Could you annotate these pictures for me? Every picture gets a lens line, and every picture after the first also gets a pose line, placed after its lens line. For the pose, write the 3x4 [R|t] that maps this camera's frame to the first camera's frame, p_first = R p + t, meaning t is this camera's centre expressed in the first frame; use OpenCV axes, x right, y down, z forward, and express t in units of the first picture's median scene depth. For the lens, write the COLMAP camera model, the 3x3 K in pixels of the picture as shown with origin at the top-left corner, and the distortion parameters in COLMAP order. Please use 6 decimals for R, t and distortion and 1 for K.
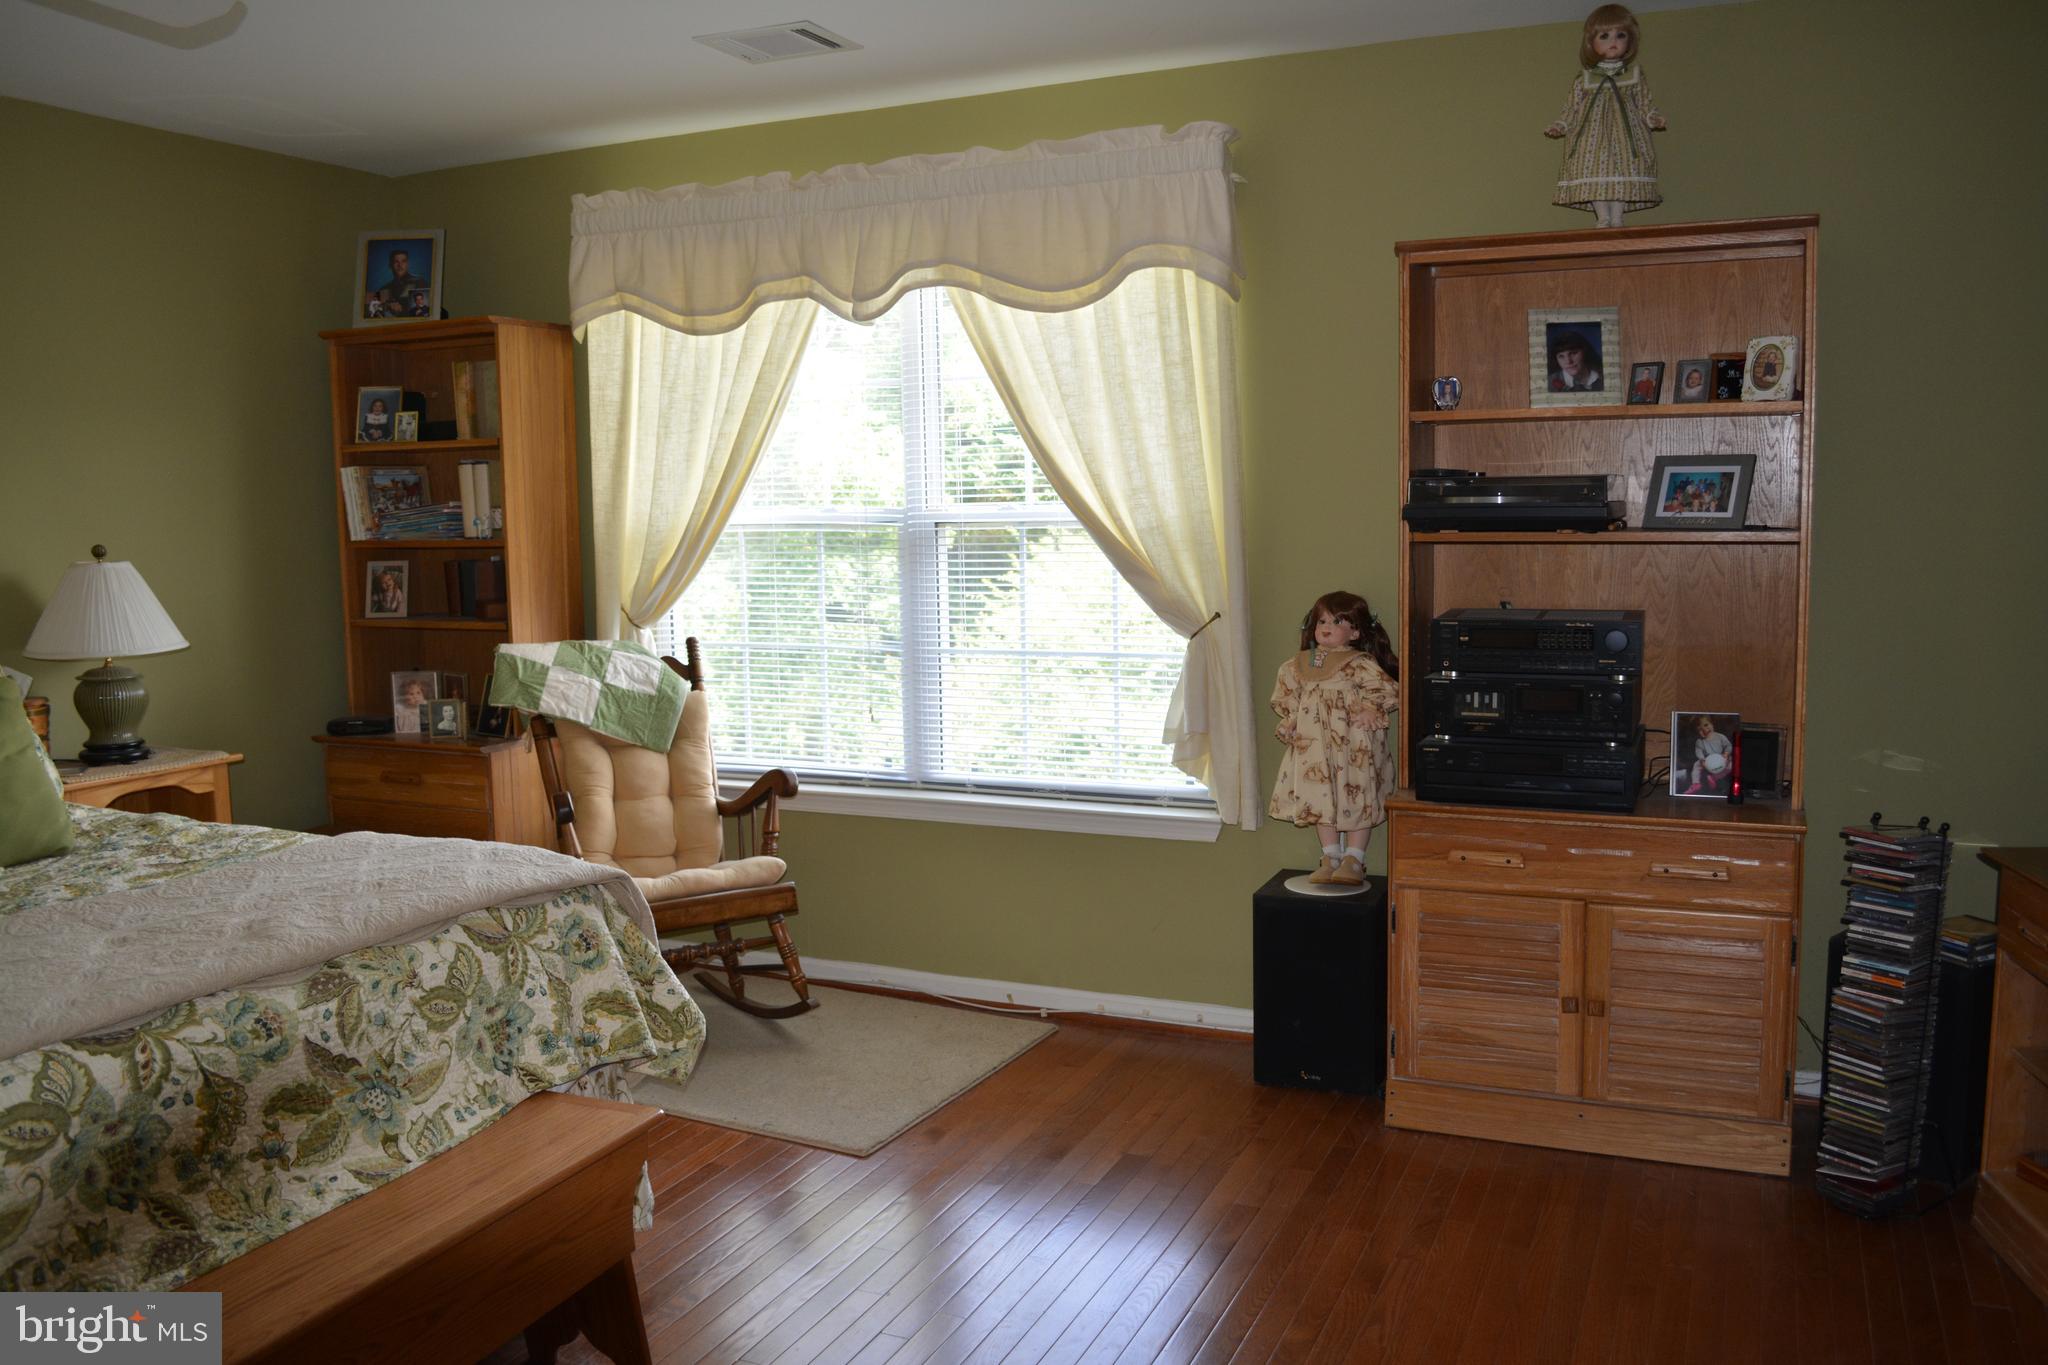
lens RADIAL K [[1612.2, 0, 1031.9], [0, 1612.2, 678.6], [0, 0, 1]] dist [-0.079812, 0.005749]
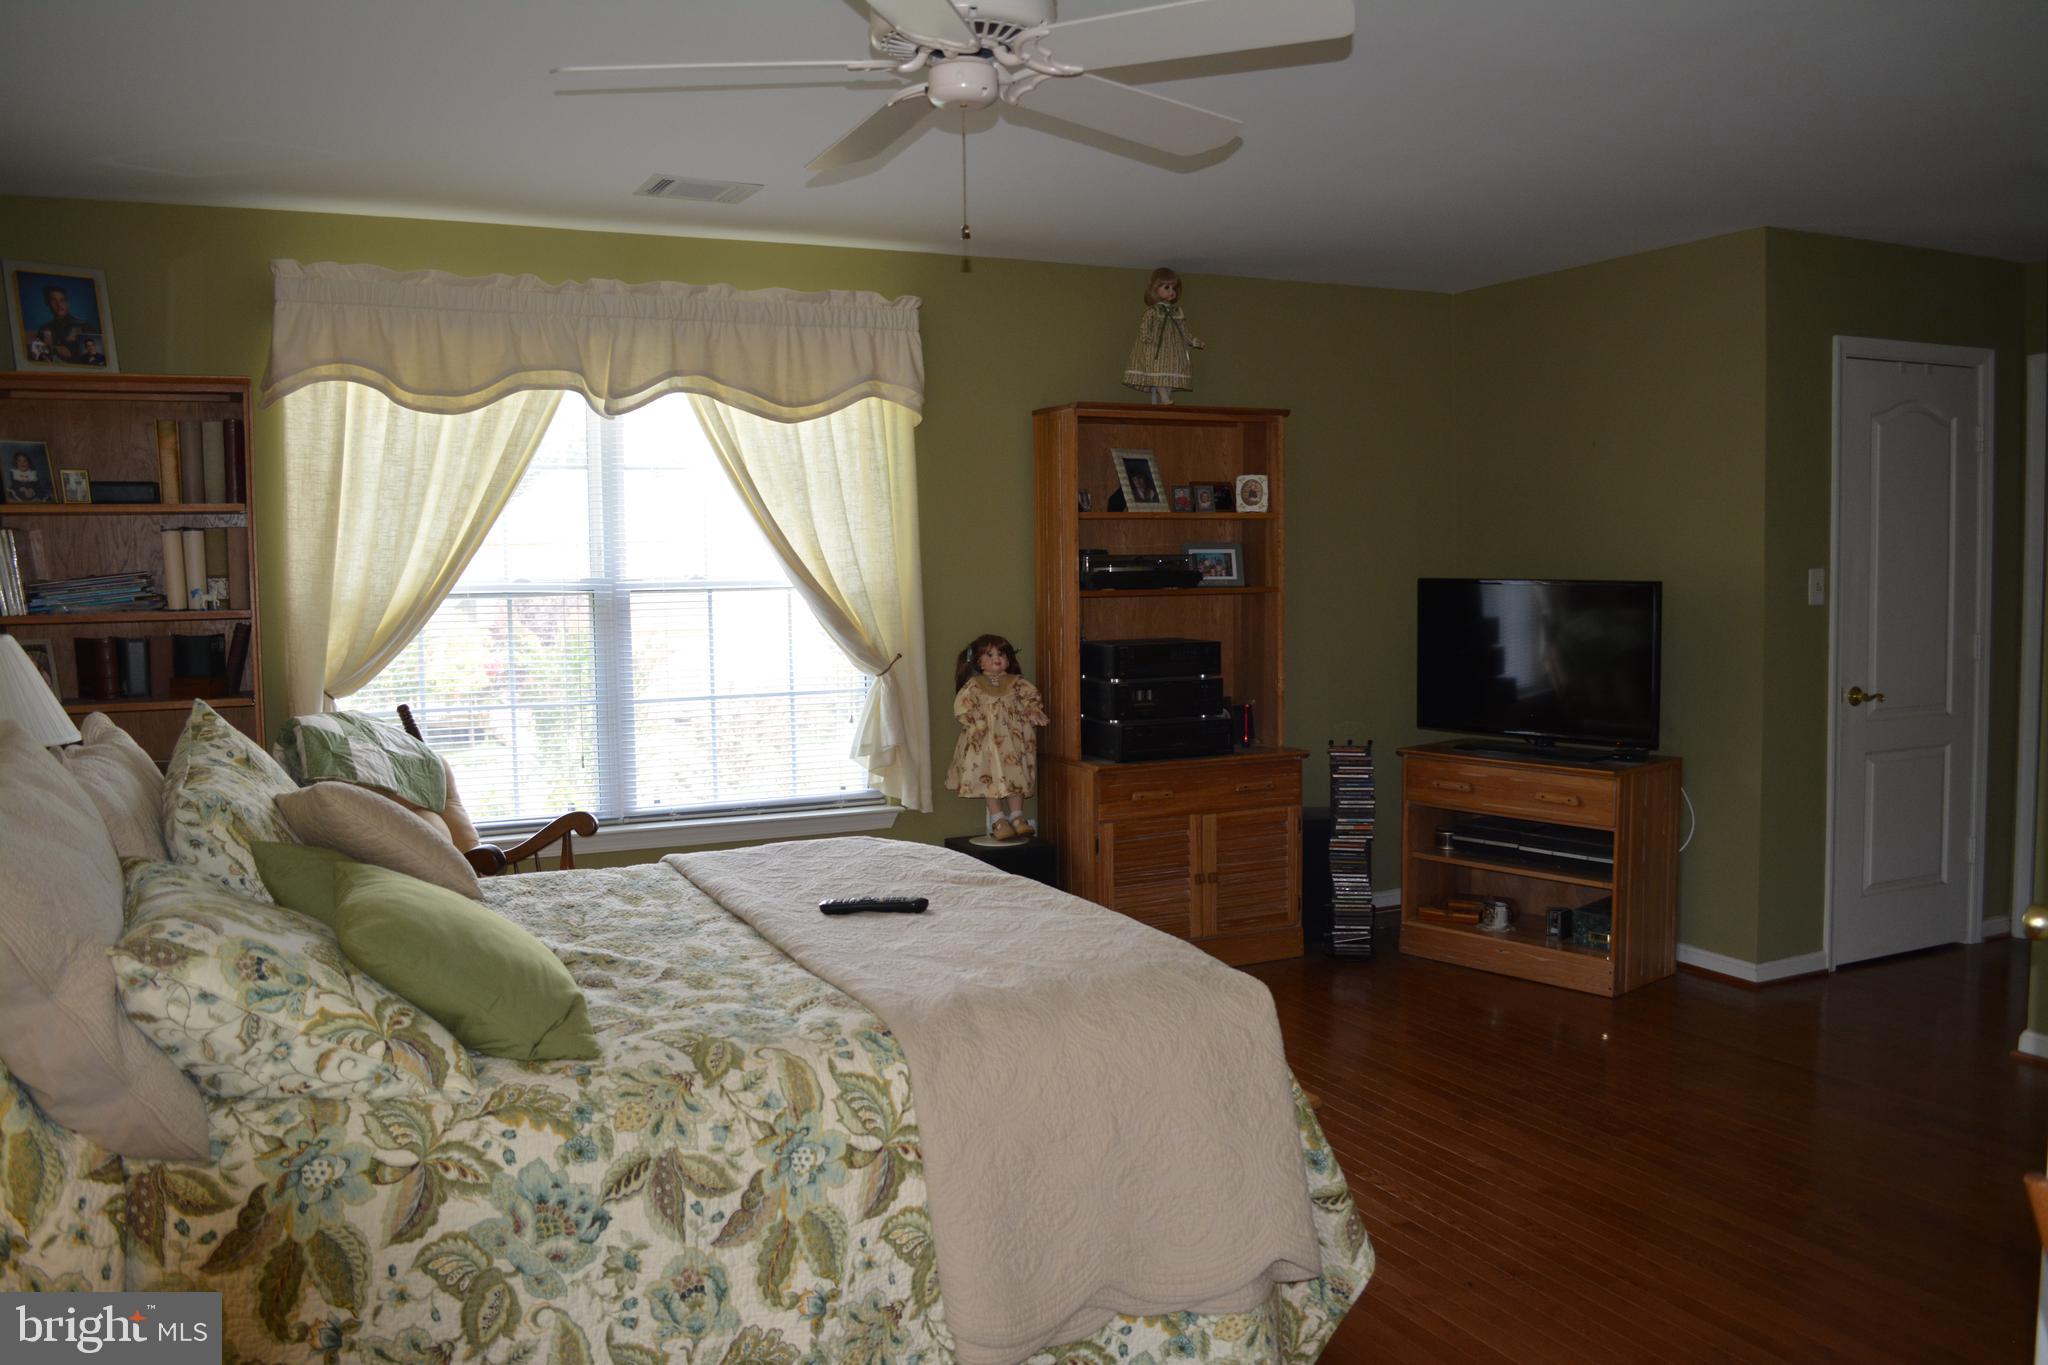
lens RADIAL K [[1612.2, 0, 1031.9], [0, 1612.2, 678.6], [0, 0, 1]] dist [-0.079812, 0.005749]
pose [[0.643467, -0.045534, 0.764119, -1.015778], [0.087477, 0.996064, -0.014309, 0.010252], [-0.760459, 0.076050, 0.644917, 0.058204]]
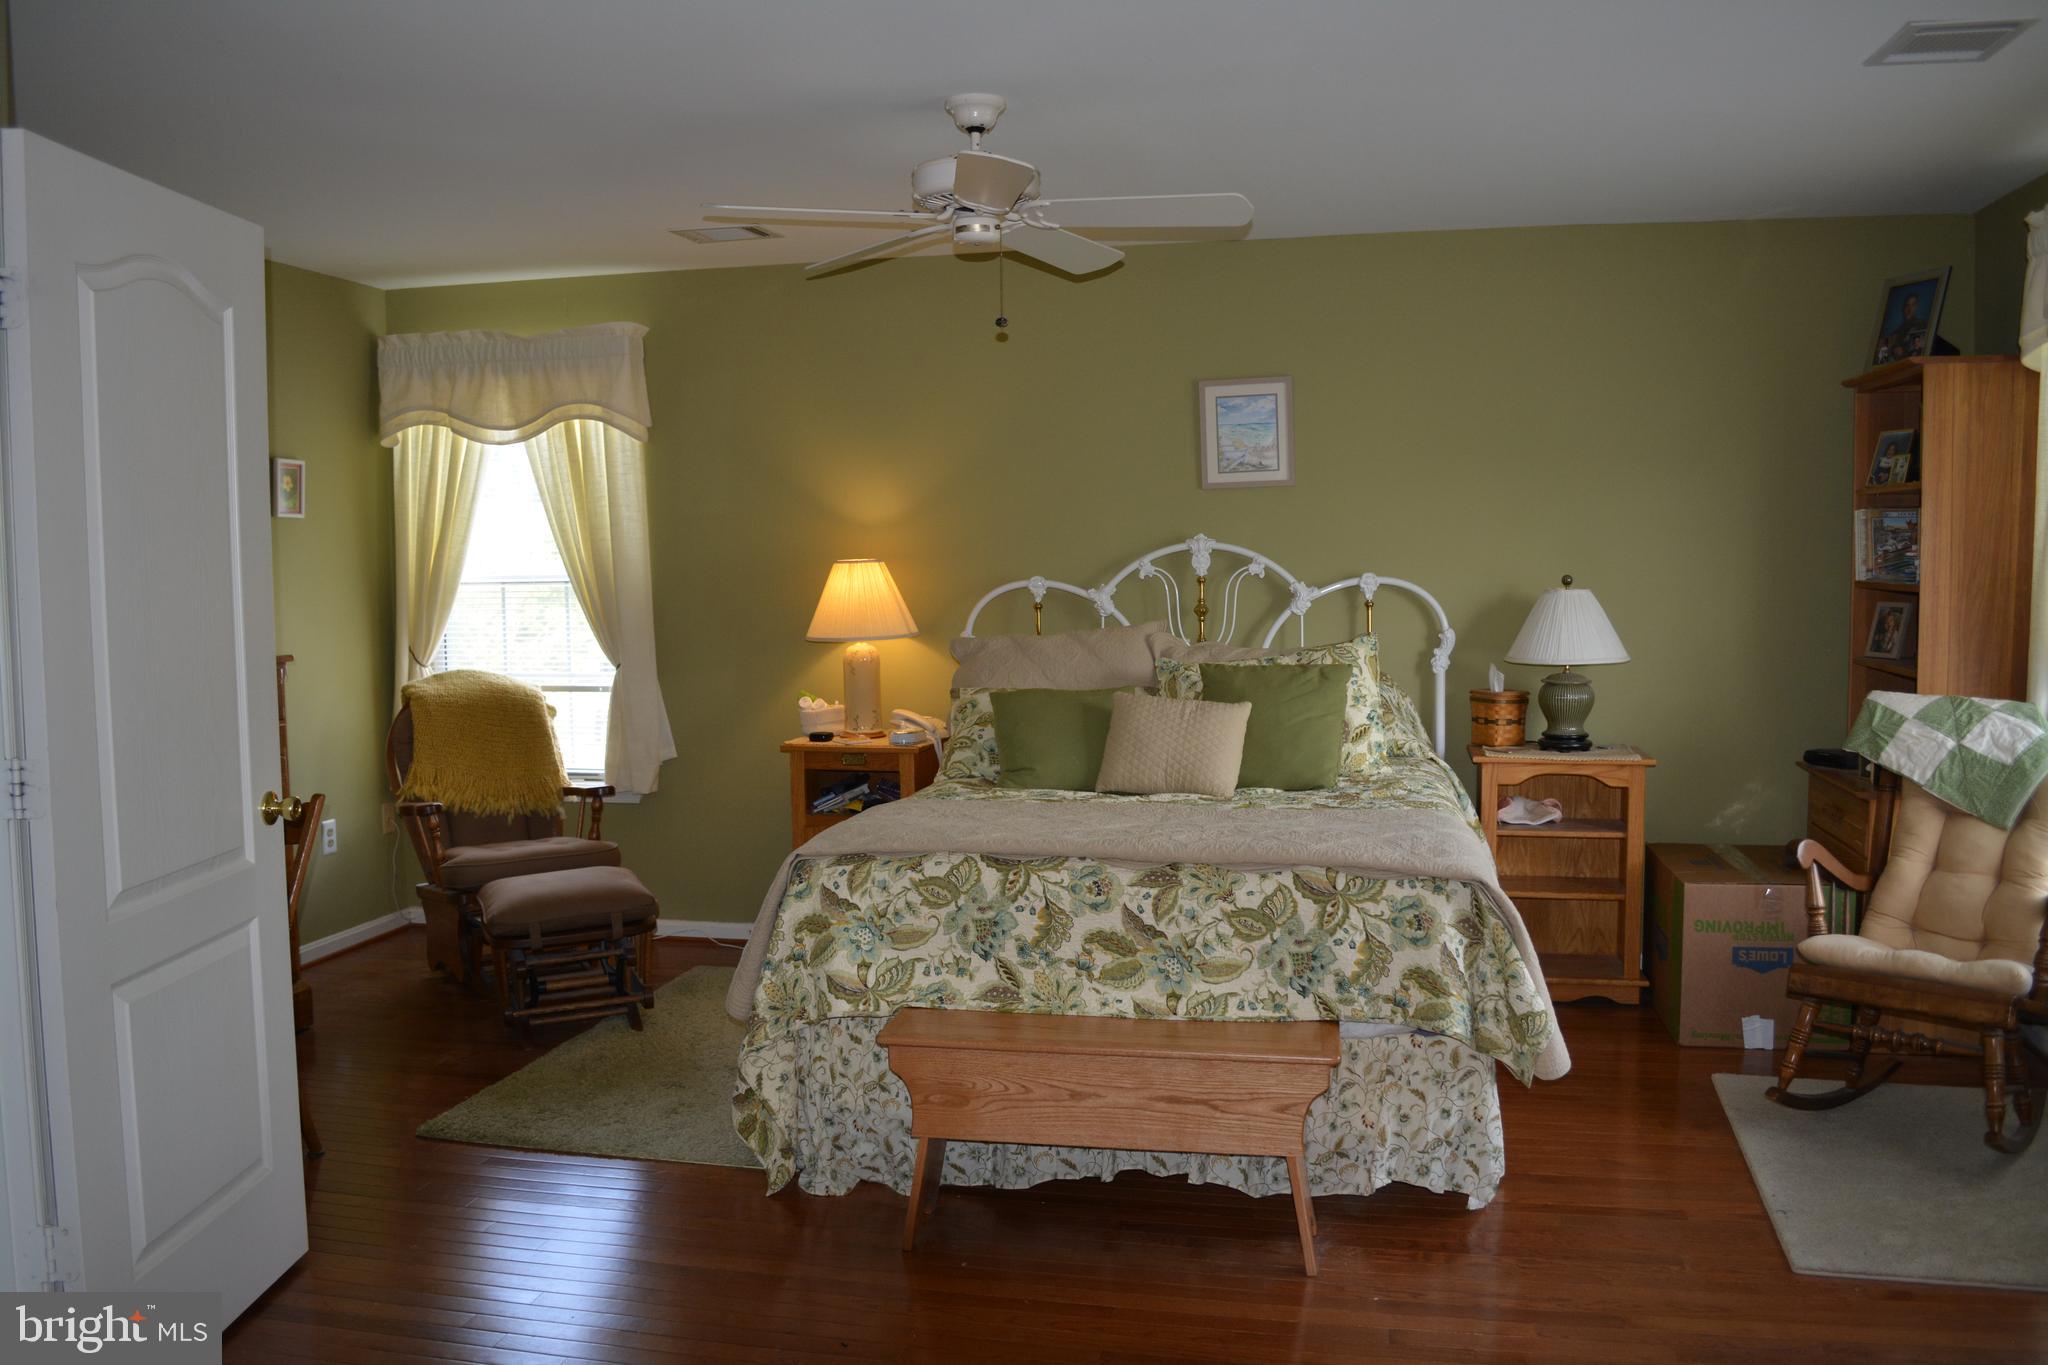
lens RADIAL K [[1612.2, 0, 1031.9], [0, 1612.2, 678.6], [0, 0, 1]] dist [-0.079812, 0.005749]
pose [[0.215392, 0.089816, -0.972388, 0.657357], [-0.102686, 0.992324, 0.068911, -0.055593], [0.971114, 0.085008, 0.222962, 0.361716]]
